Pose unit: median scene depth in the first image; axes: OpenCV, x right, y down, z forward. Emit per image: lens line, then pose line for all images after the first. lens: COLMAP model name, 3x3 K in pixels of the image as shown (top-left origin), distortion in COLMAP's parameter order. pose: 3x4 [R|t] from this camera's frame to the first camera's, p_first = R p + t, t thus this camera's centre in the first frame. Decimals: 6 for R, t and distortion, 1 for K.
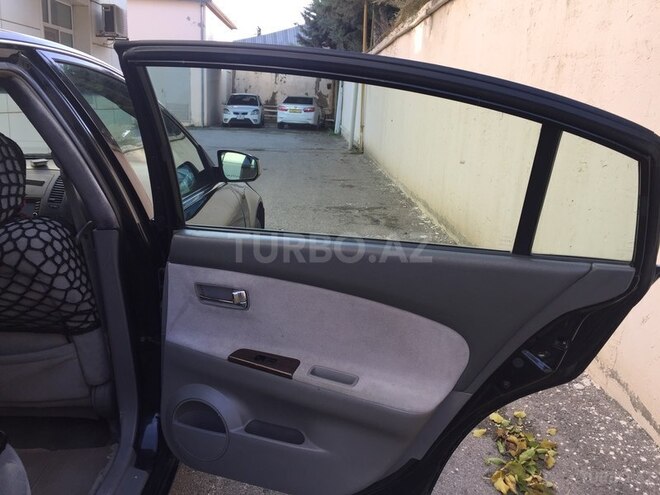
lens RADIAL K [[561.8, 0, 330.6], [0, 561.8, 249.9], [0, 0, 1]] dist [0.081002, -0.110226]
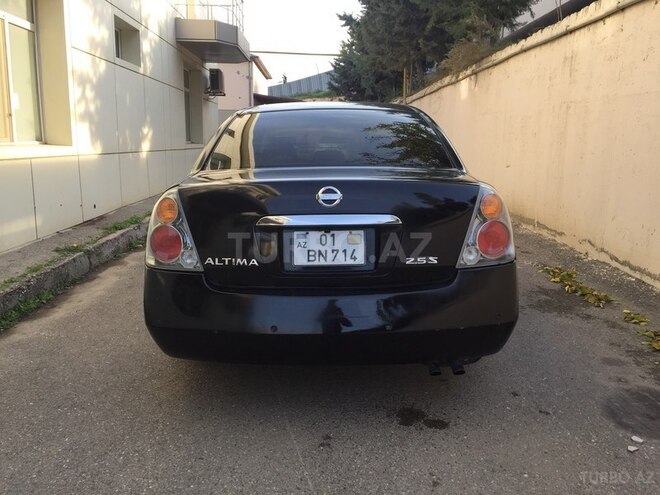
lens RADIAL K [[561.8, 0, 326.2], [0, 561.8, 247.4], [0, 0, 1]] dist [0.081002, -0.110226]
pose [[0.999354, -0.027577, -0.023033, -0.052651], [0.025874, 0.997124, -0.071227, 0.036705], [0.024931, 0.070585, 0.997194, -0.124741]]
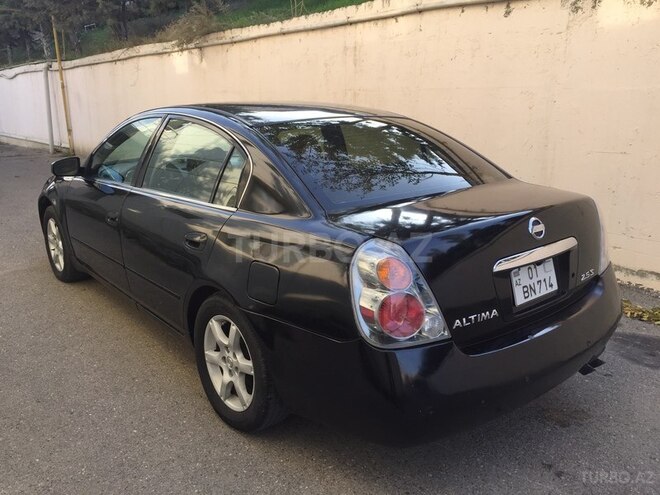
lens RADIAL K [[561.8, 0, 326.7], [0, 561.8, 248.4], [0, 0, 1]] dist [0.081002, -0.110226]
pose [[0.787792, -0.192598, 0.585055, -0.138529], [0.188994, 0.979621, 0.068002, 0.010967], [-0.586229, 0.057000, 0.808138, -0.083422]]
